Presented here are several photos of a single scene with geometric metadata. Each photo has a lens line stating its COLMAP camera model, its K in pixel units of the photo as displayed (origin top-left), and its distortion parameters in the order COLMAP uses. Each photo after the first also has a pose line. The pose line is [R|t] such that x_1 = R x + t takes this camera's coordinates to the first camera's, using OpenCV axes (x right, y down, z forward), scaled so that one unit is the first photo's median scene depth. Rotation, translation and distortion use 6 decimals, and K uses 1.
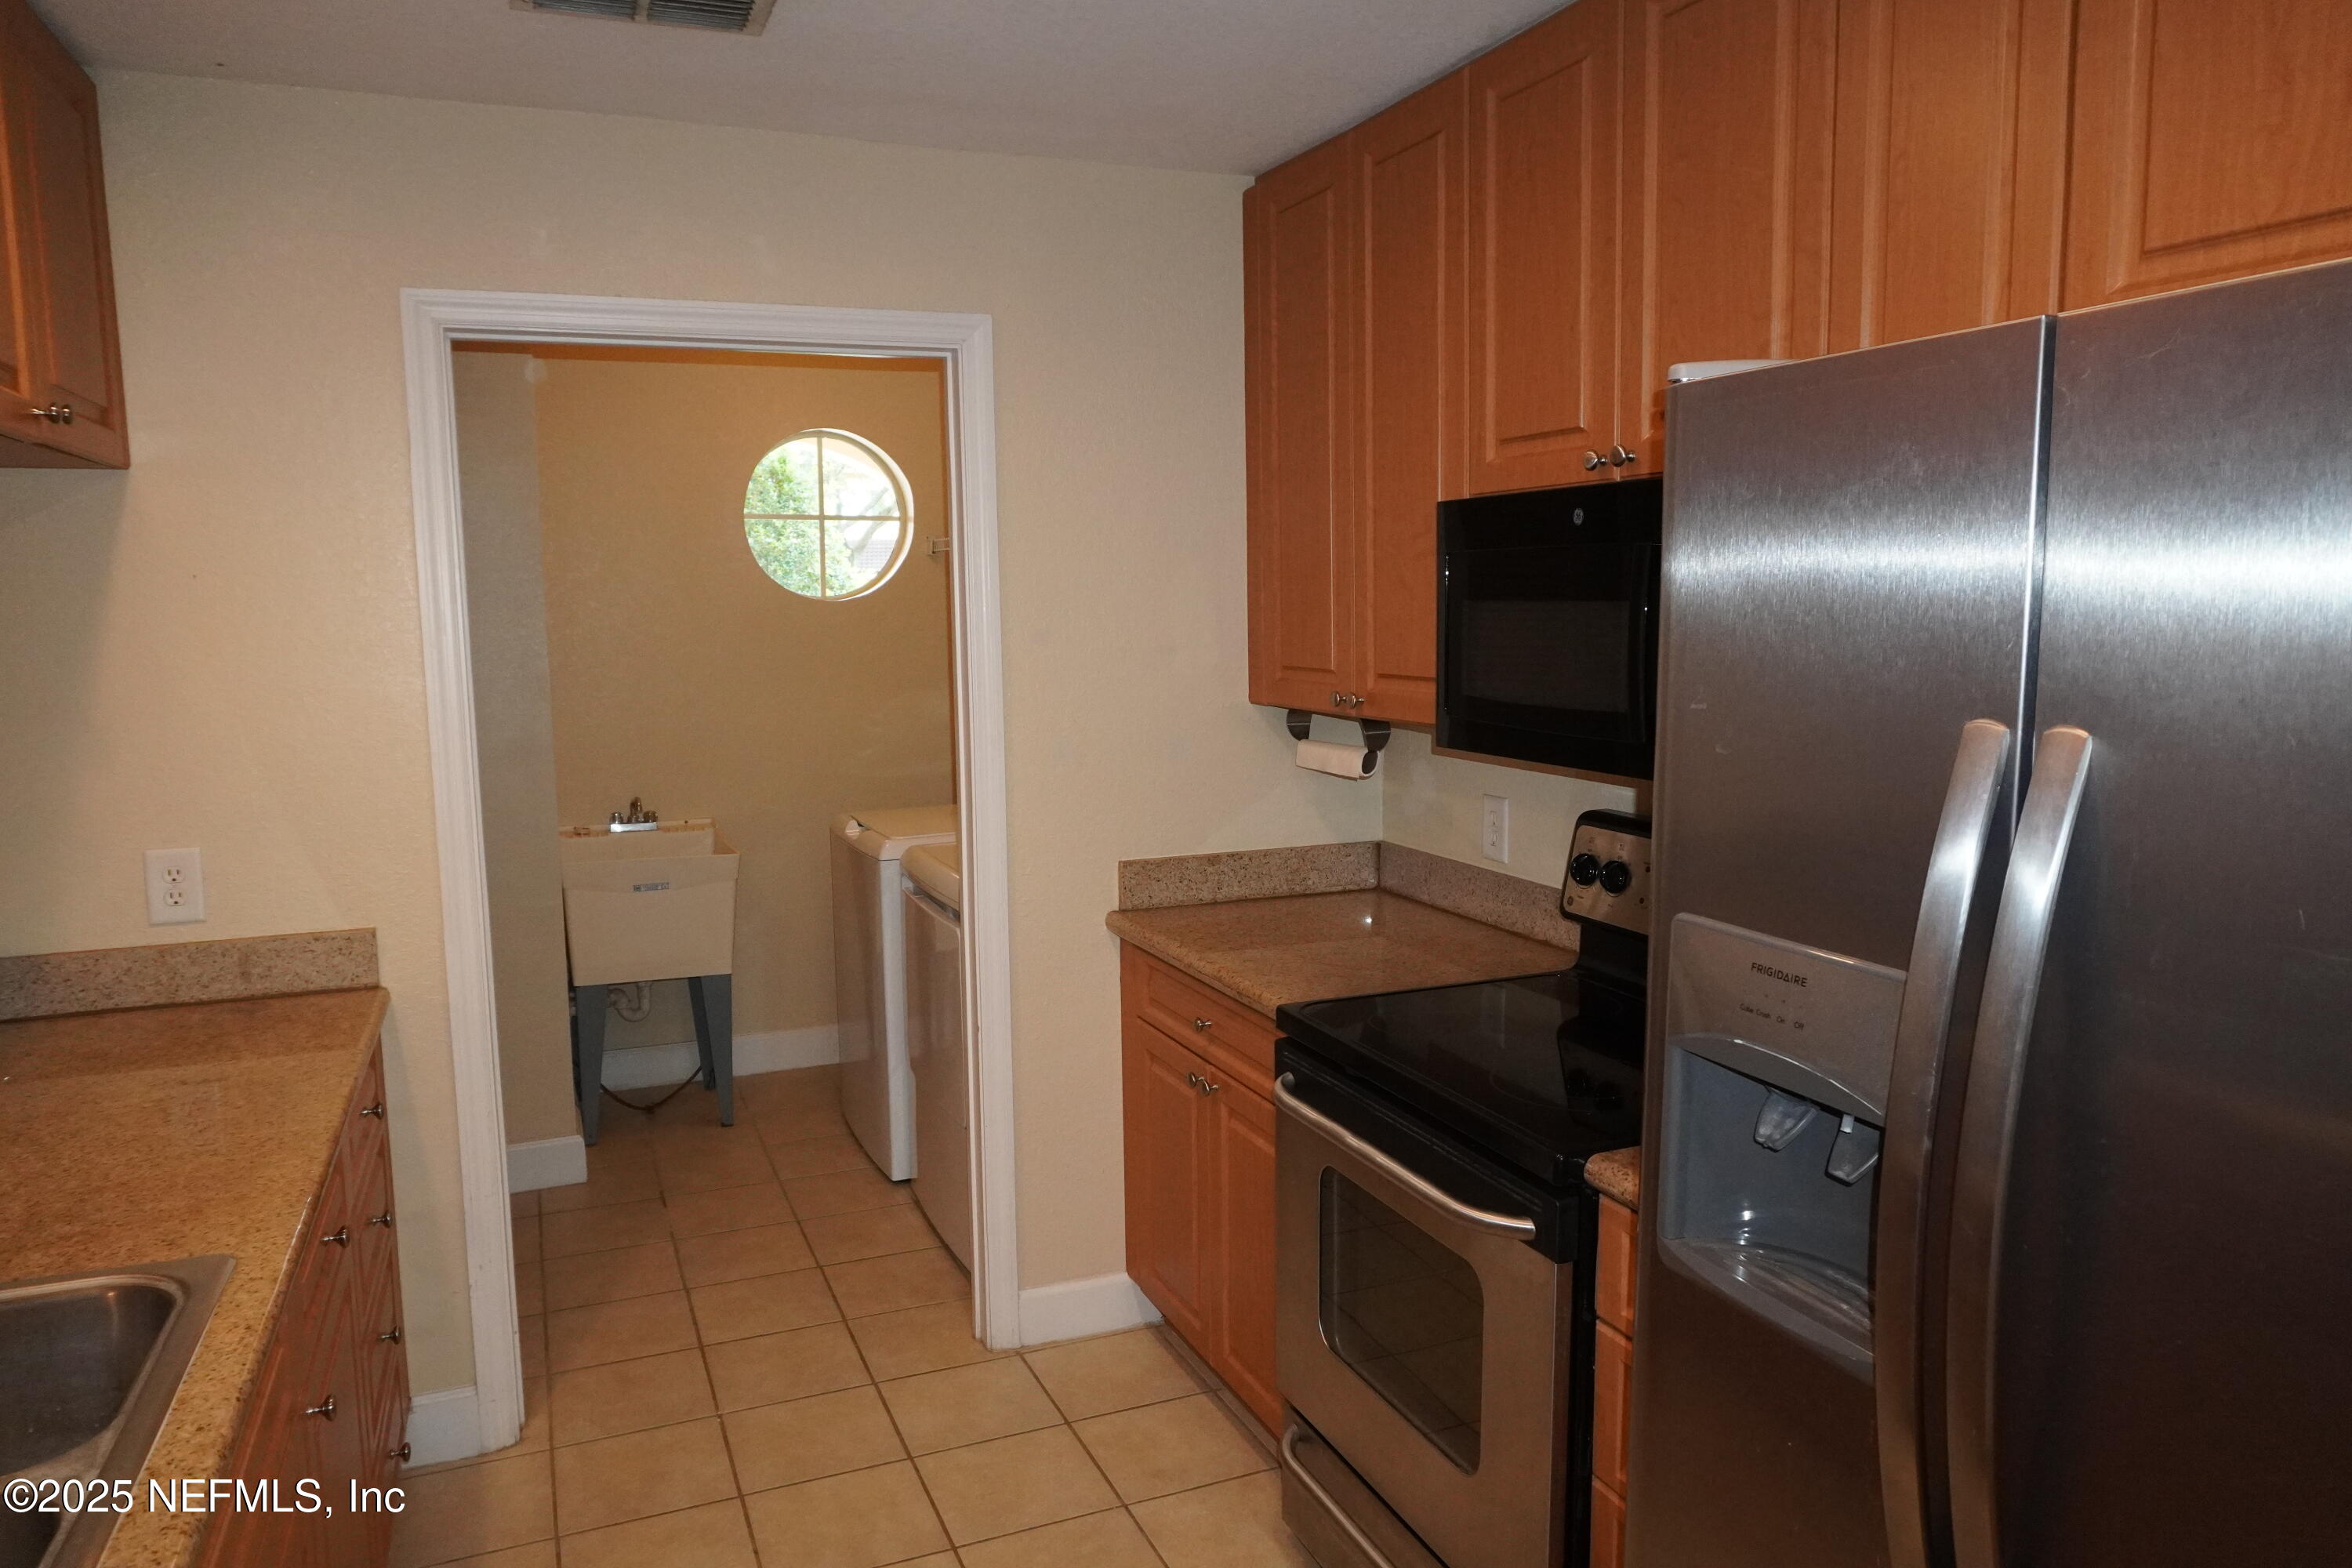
lens RADIAL K [[1600.9, 0, 1176.0], [0, 1600.9, 784.0], [0, 0, 1]] dist [-0.003689, 0.003872]
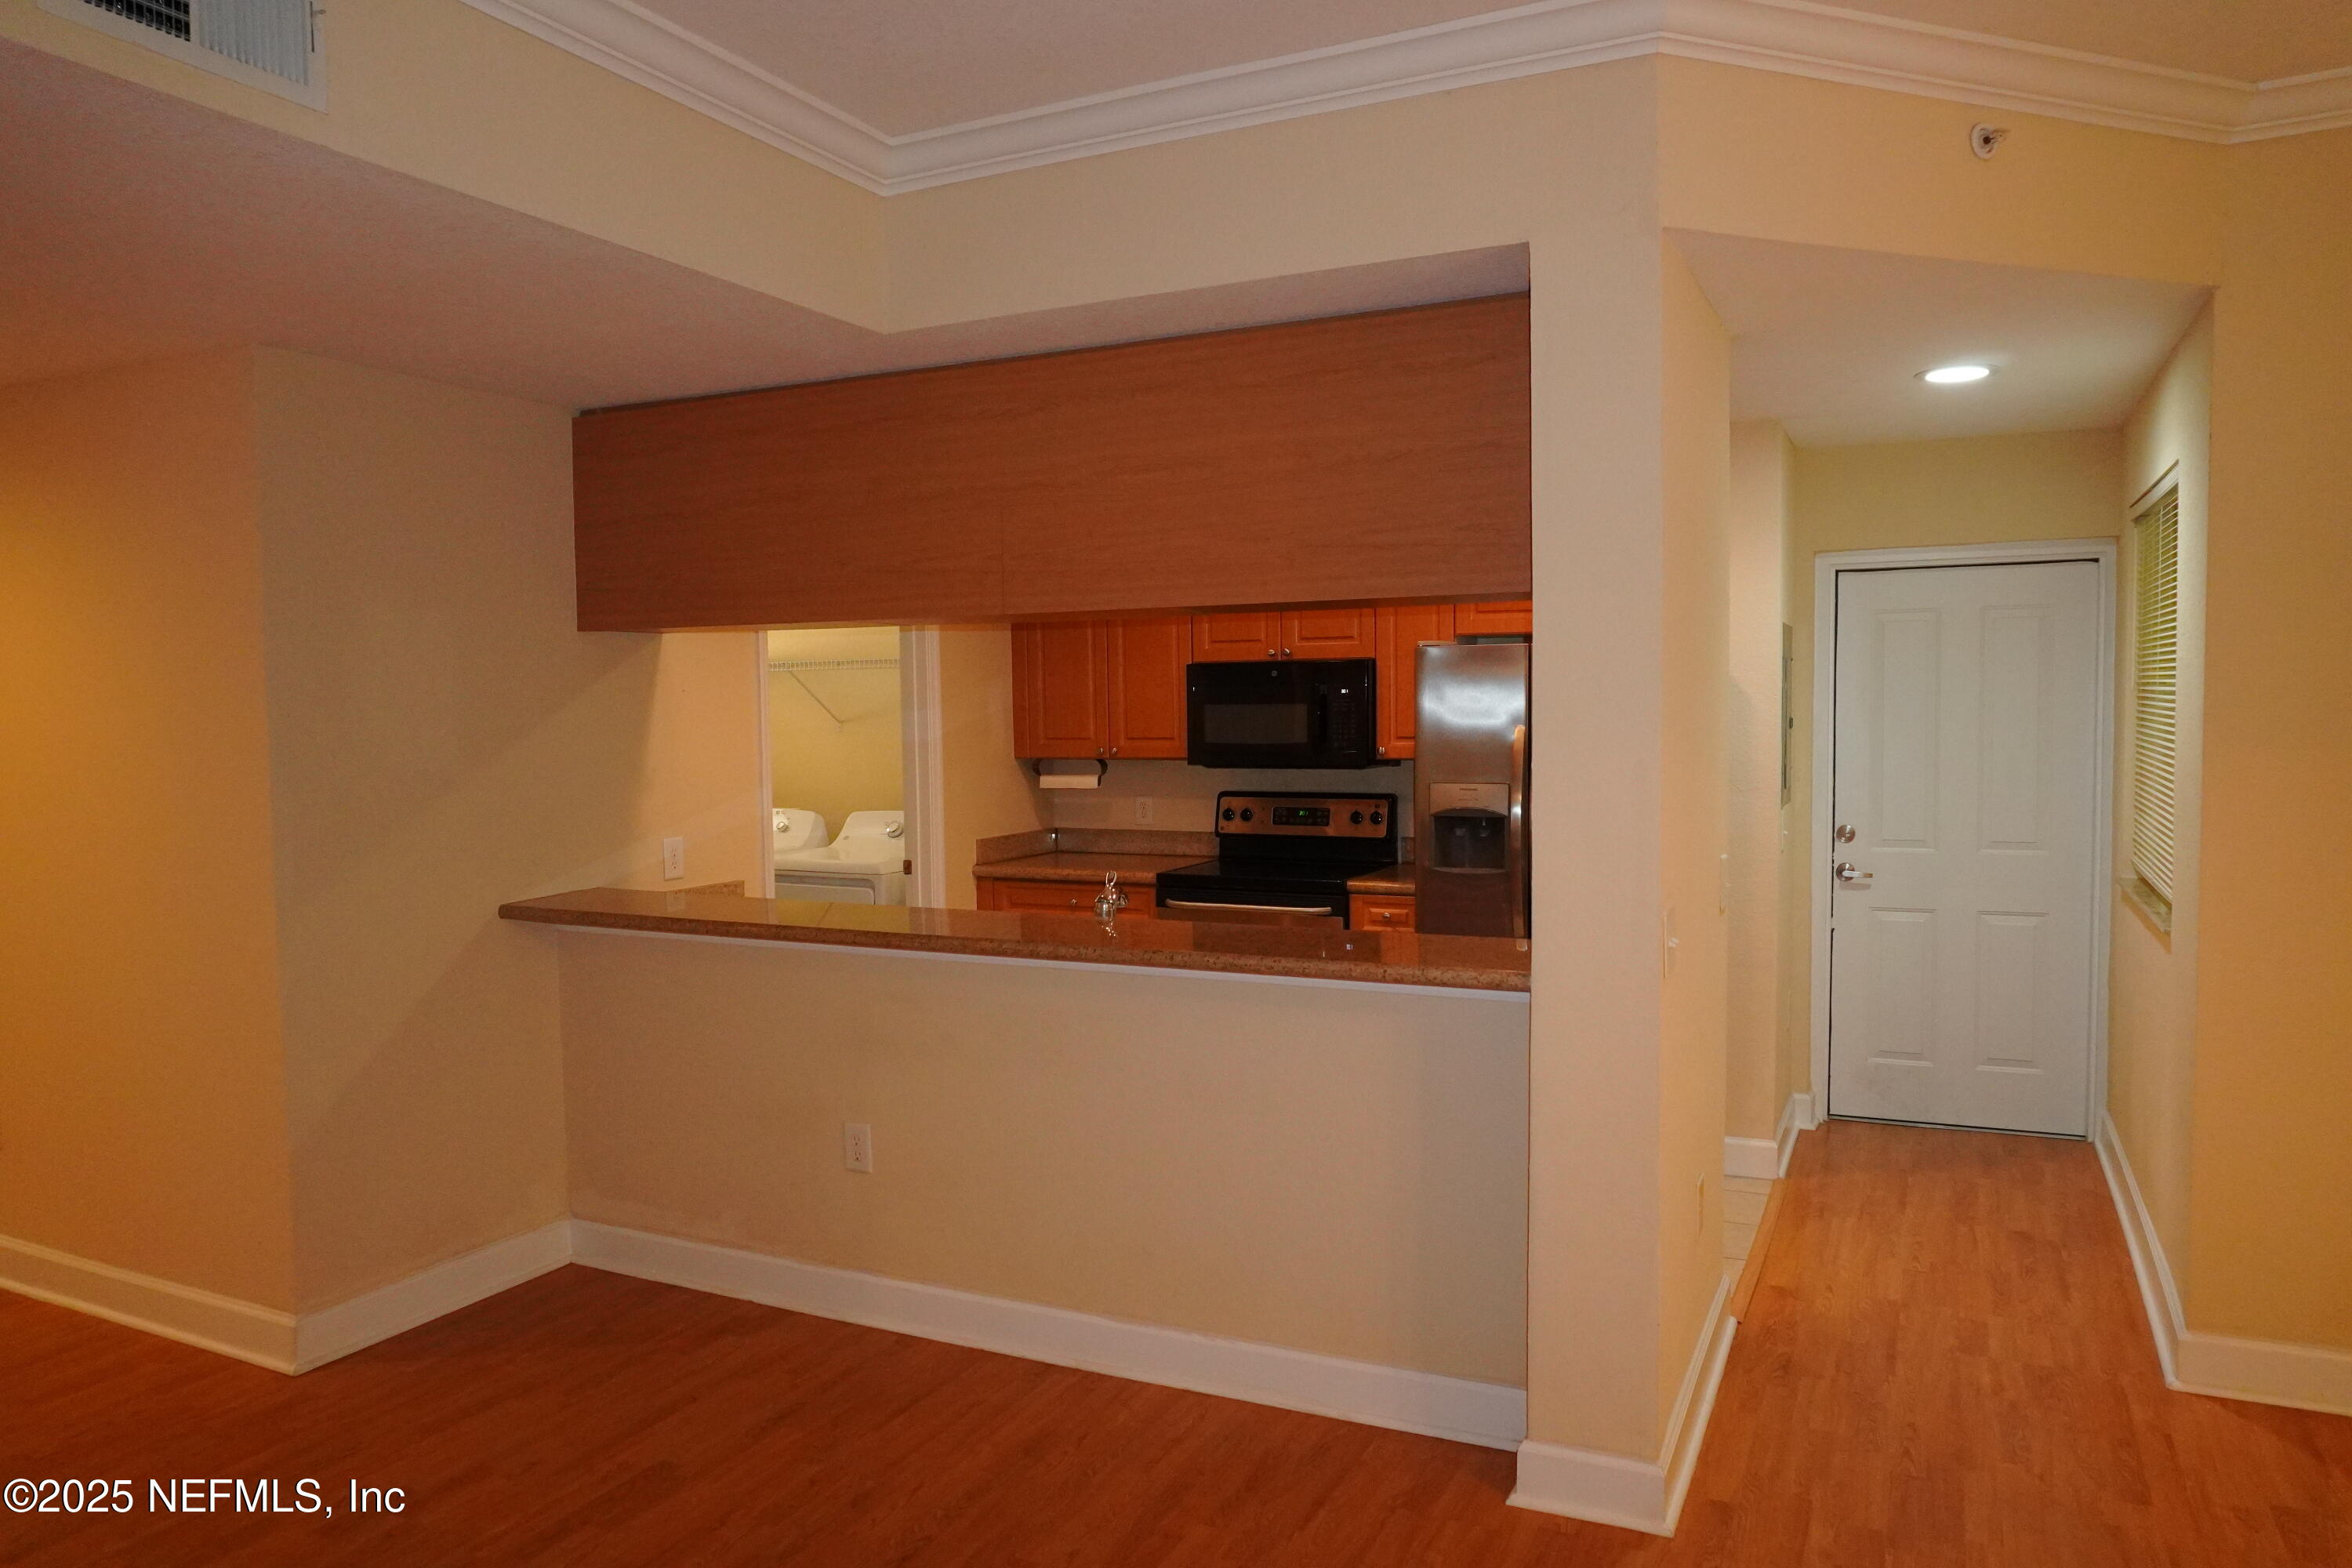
lens RADIAL K [[1600.9, 0, 1176.0], [0, 1600.9, 784.0], [0, 0, 1]] dist [-0.003689, 0.003872]
pose [[0.757680, -0.033437, 0.651770, -1.251210], [0.081516, 0.995714, -0.043680, 0.096123], [-0.647516, 0.086226, 0.757158, -0.715355]]
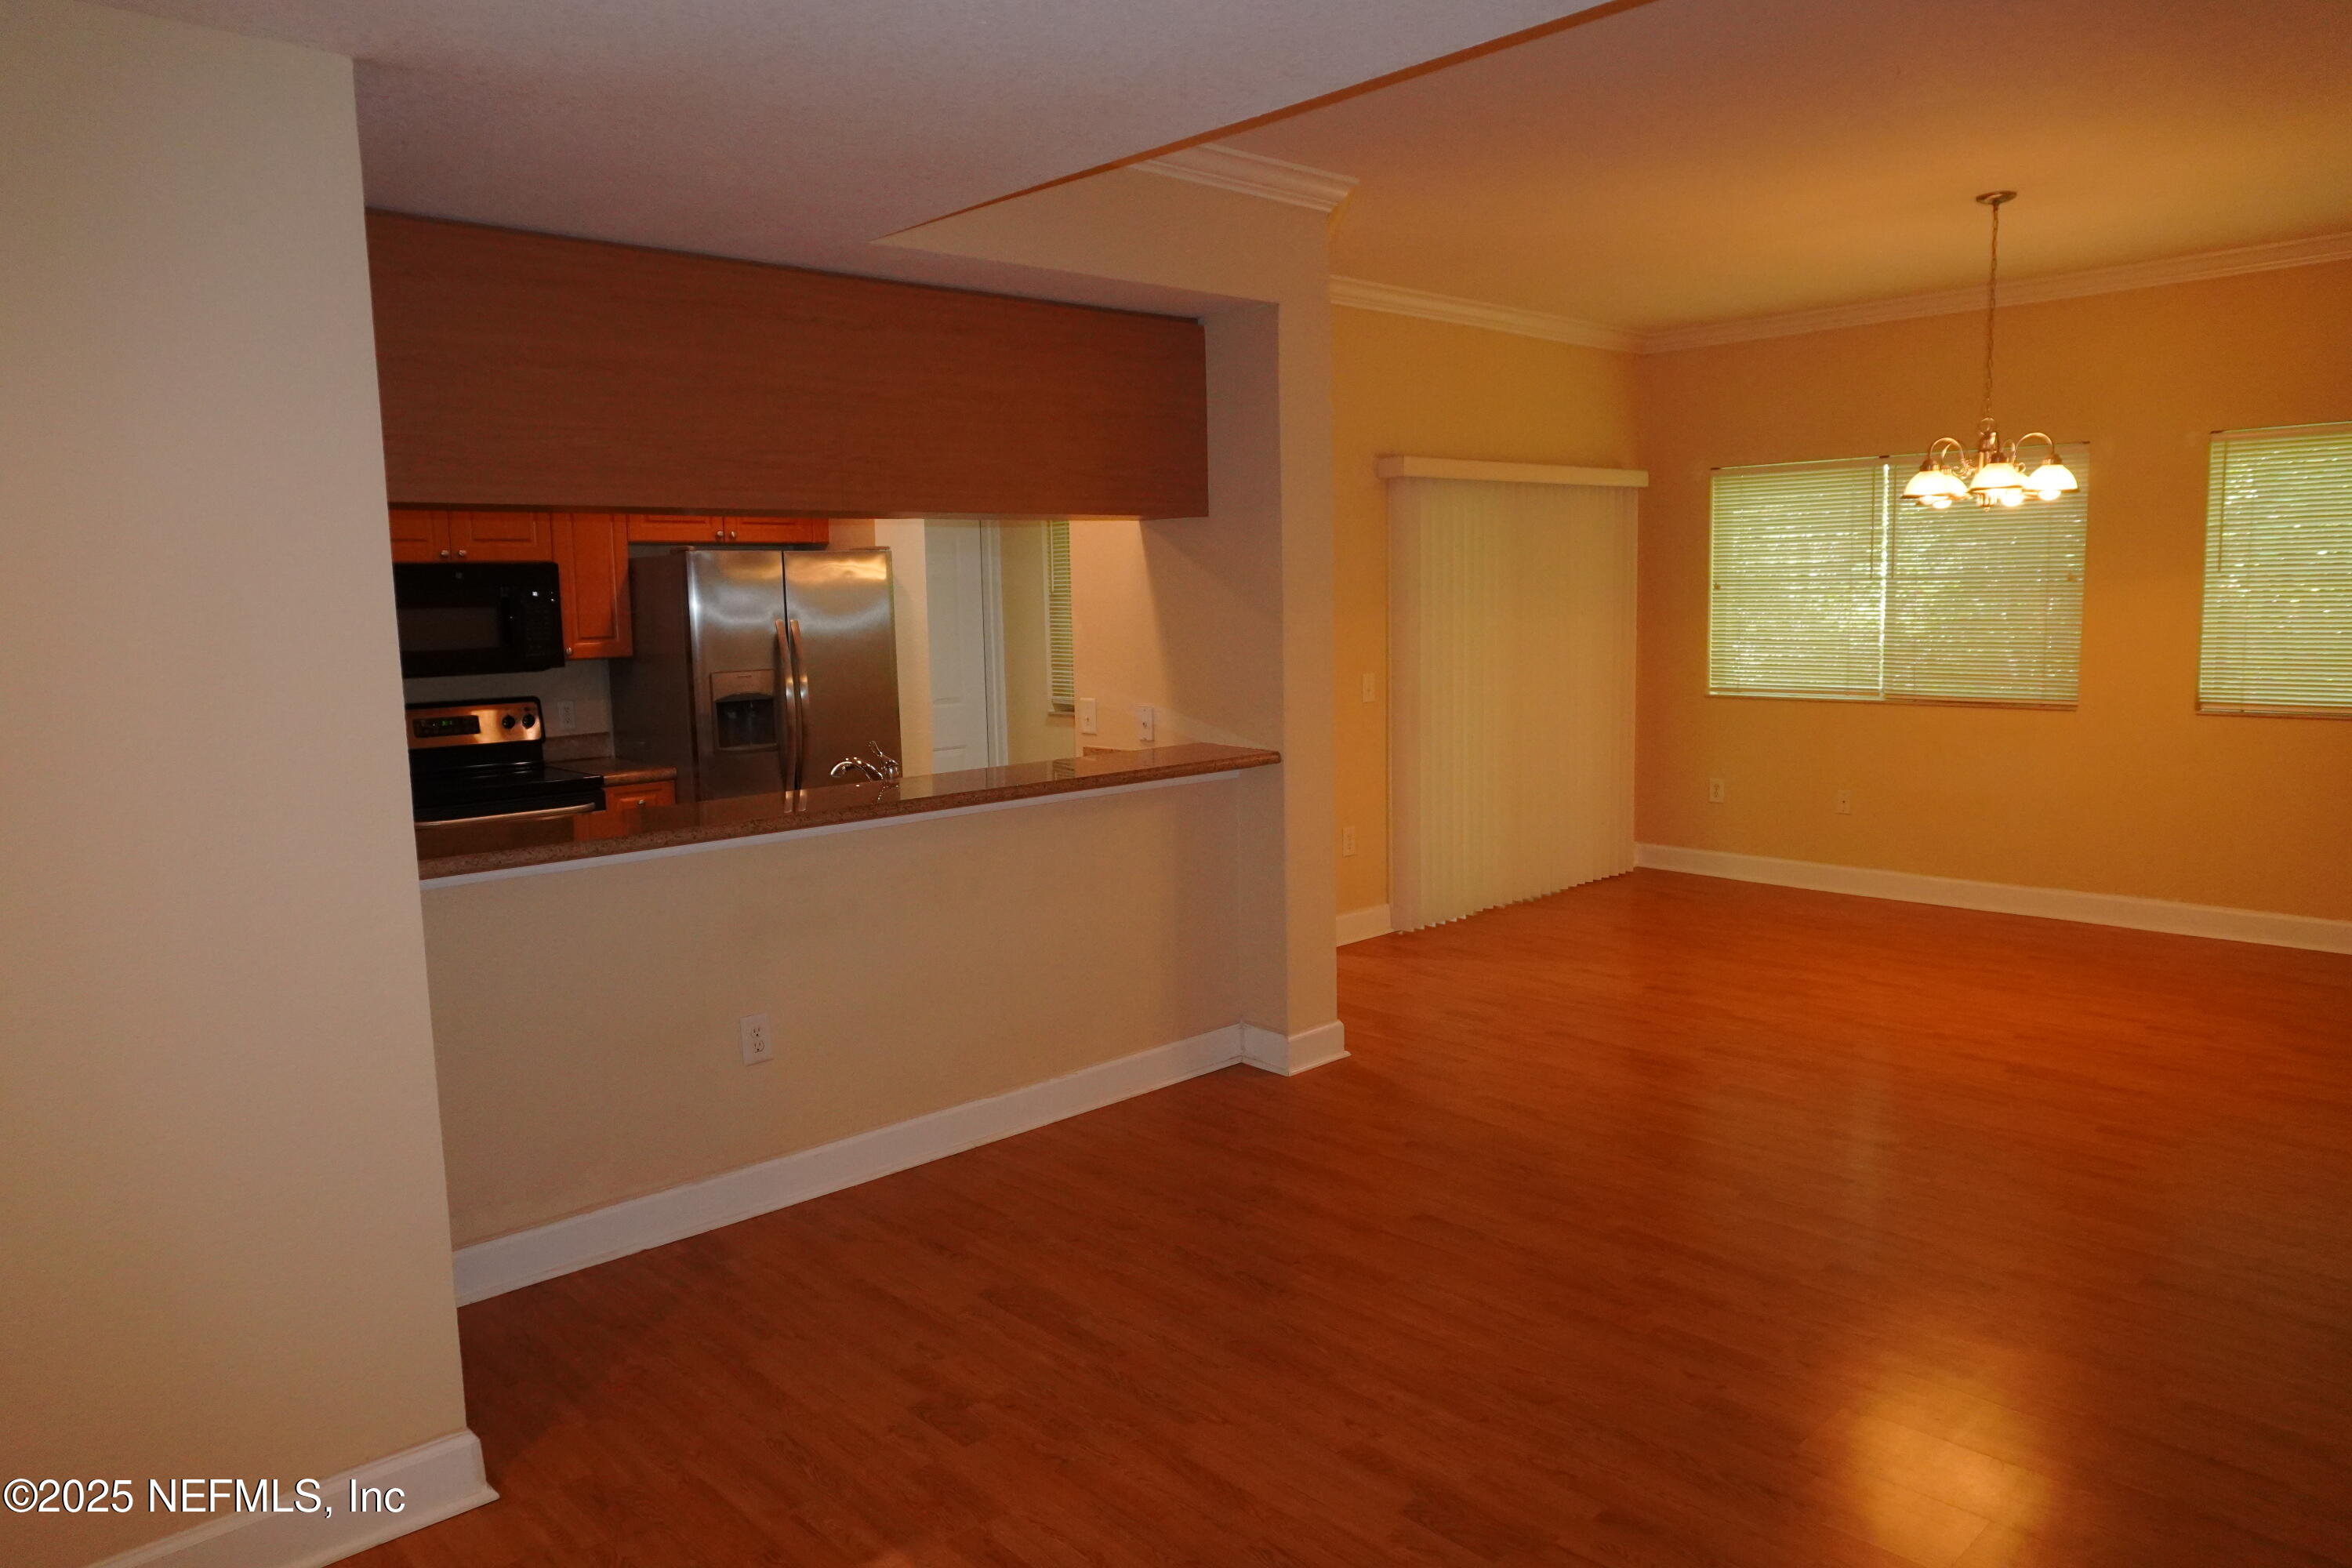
lens RADIAL K [[1569.5, 0, 1182.8], [0, 1569.5, 791.8], [0, 0, 1]] dist [-0.050231, 0.055801]
pose [[-0.357927, -0.102003, 0.928161, -1.935438], [0.132668, 0.978376, 0.158682, -0.050417], [-0.924277, 0.179934, -0.336655, 0.614694]]
